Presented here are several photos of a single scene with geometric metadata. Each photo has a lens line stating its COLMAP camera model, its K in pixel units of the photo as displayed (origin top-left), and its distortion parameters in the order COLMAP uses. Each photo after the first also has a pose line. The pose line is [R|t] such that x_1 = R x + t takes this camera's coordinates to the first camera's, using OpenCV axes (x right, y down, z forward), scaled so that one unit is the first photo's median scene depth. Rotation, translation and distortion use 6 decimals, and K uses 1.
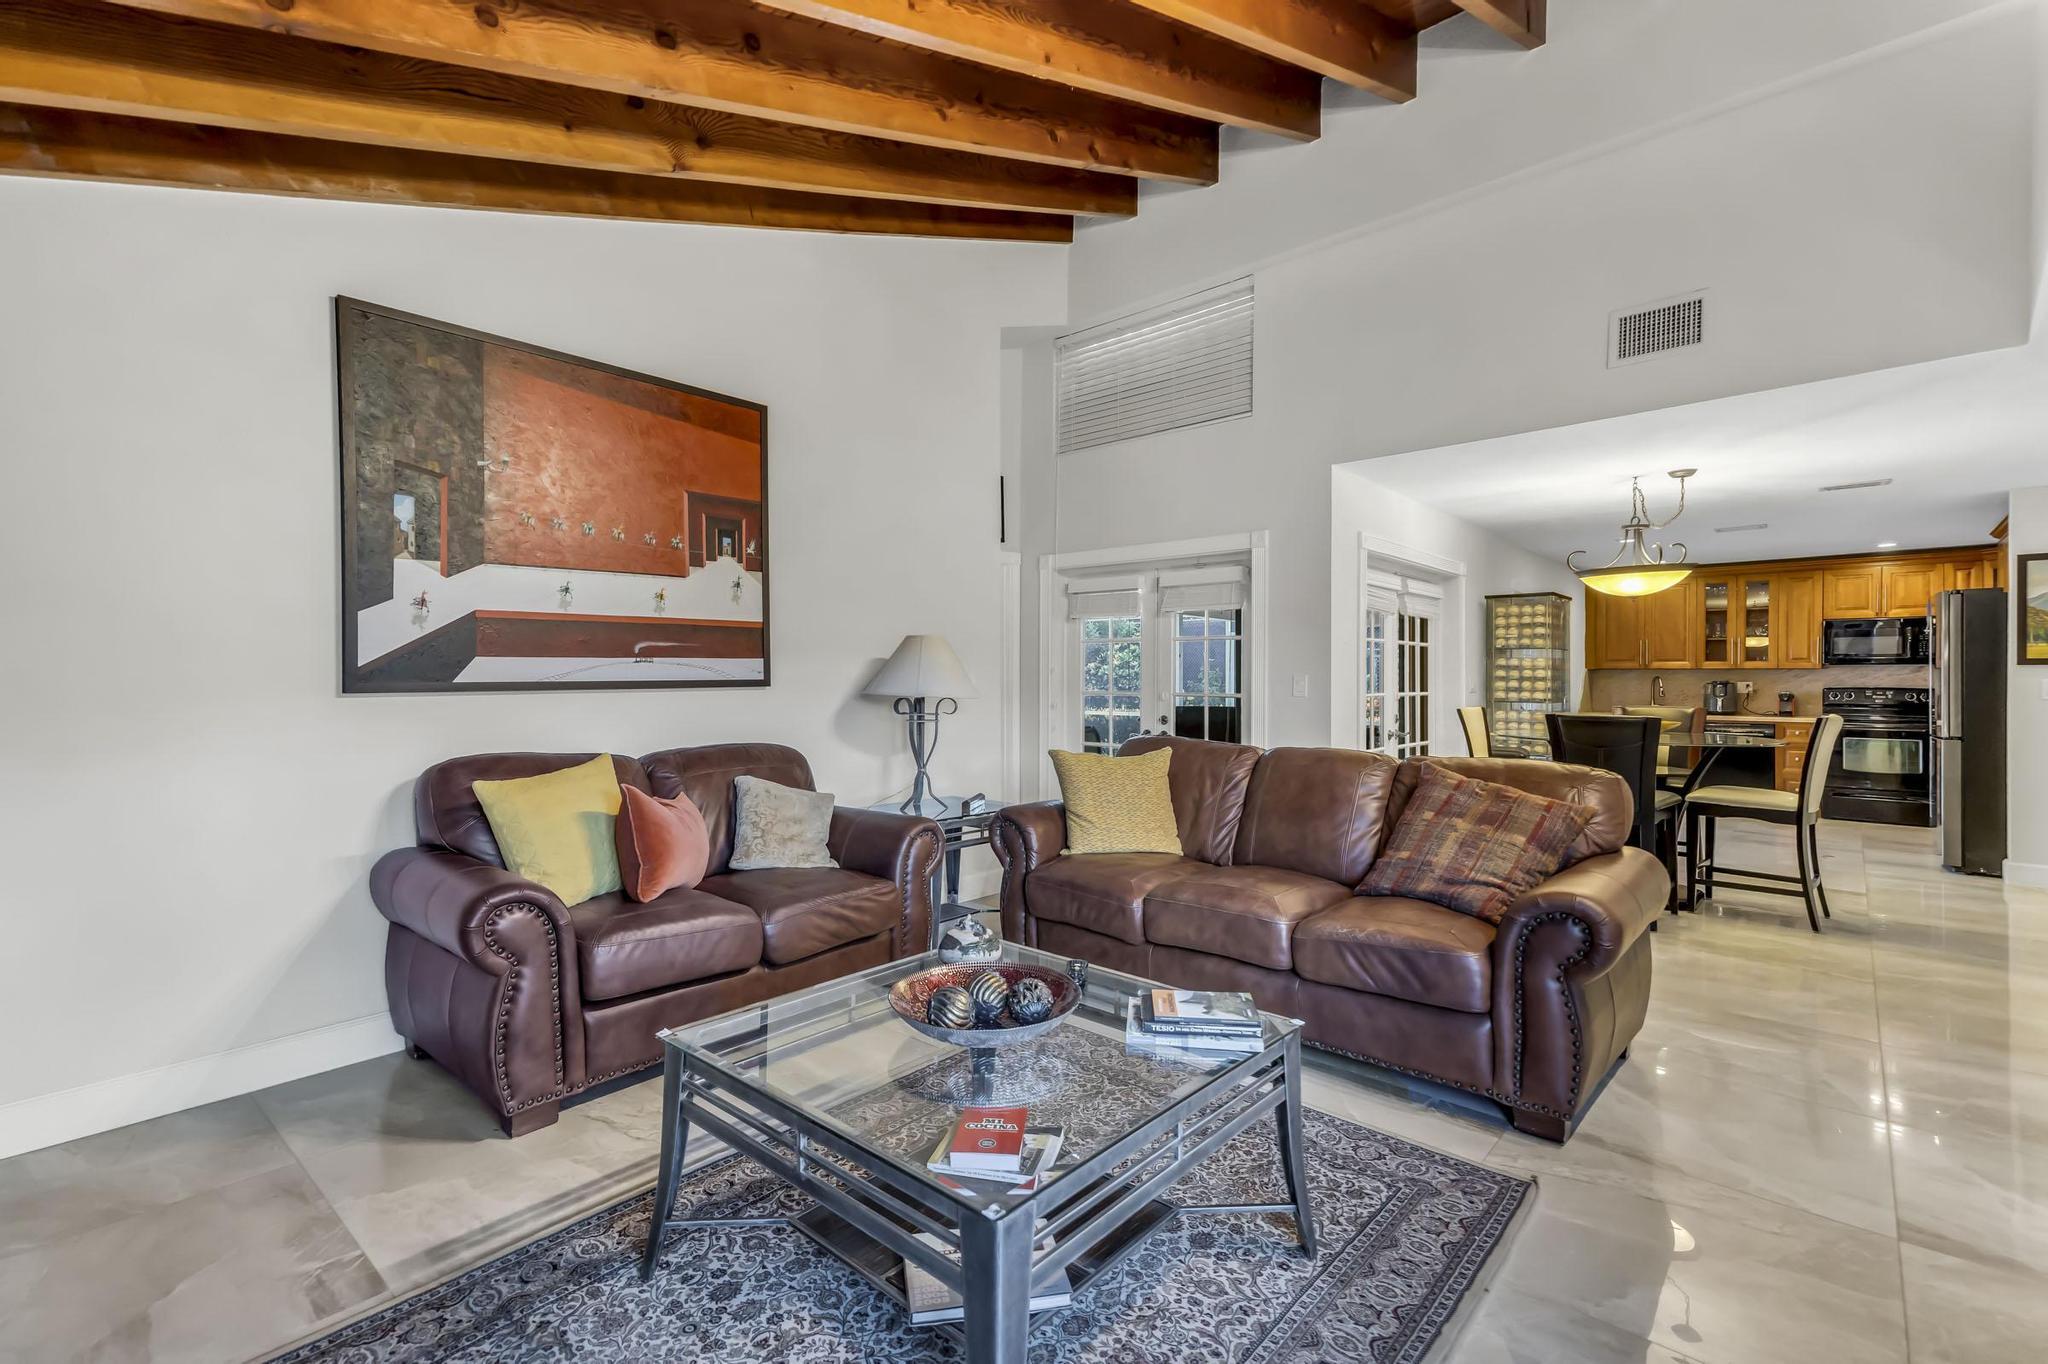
lens RADIAL K [[913.5, 0, 1016.0], [0, 913.5, 685.4], [0, 0, 1]] dist [0.021422, 0.000216]
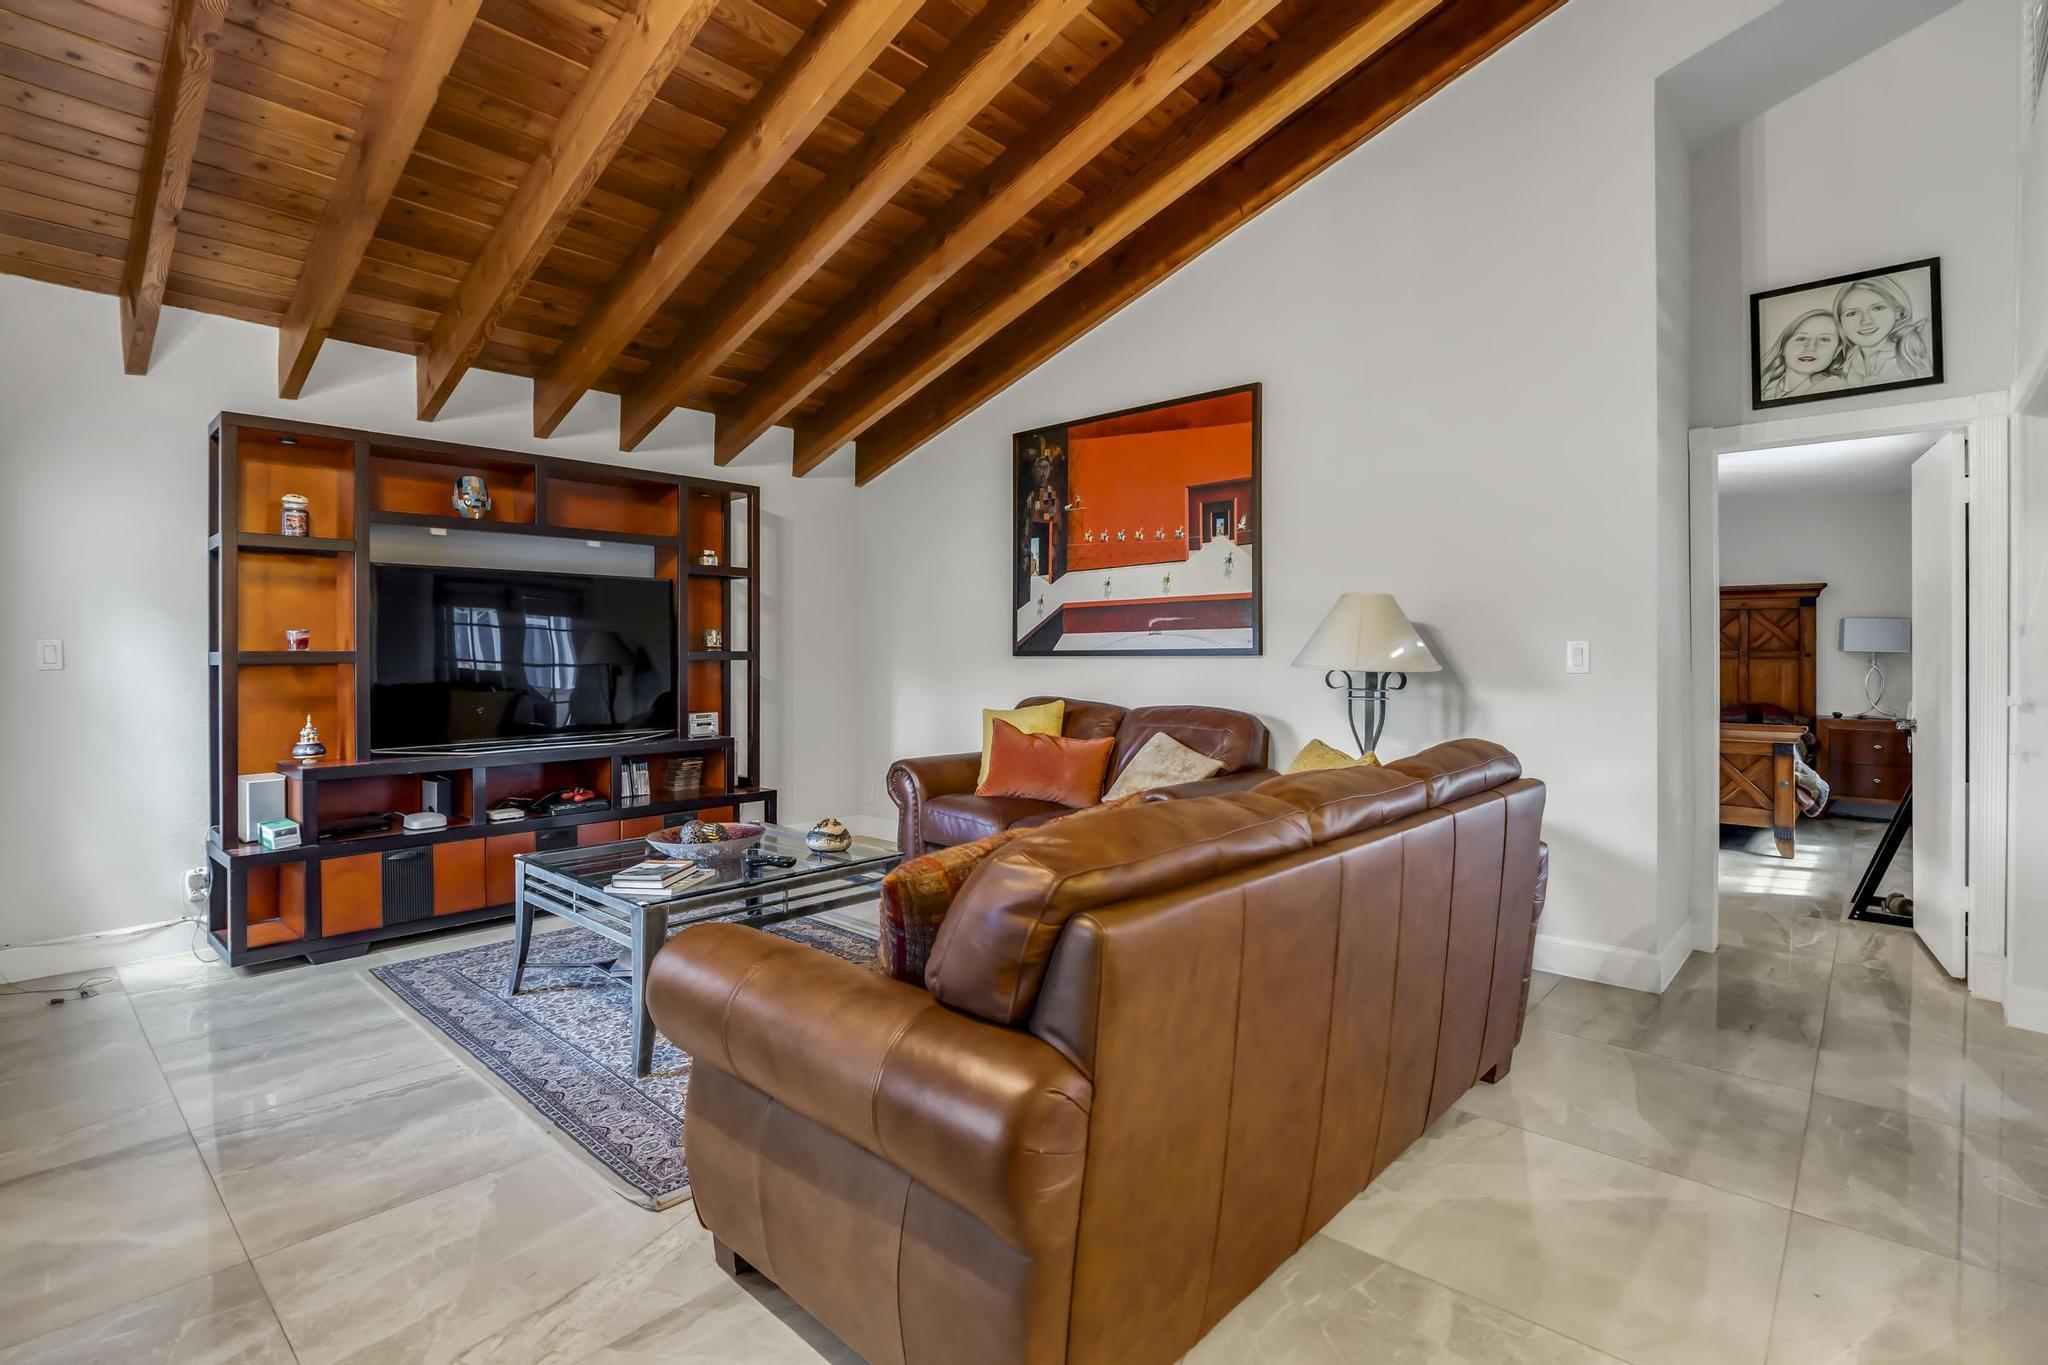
lens RADIAL K [[960.5, 0, 1018.2], [0, 960.5, 664.5], [0, 0, 1]] dist [-0.003753, -0.000275]
pose [[-0.003198, 0.009493, -0.999950, 0.841543], [-0.010685, 0.999898, 0.009527, 0.004729], [0.999938, 0.010715, -0.003097, 0.769069]]
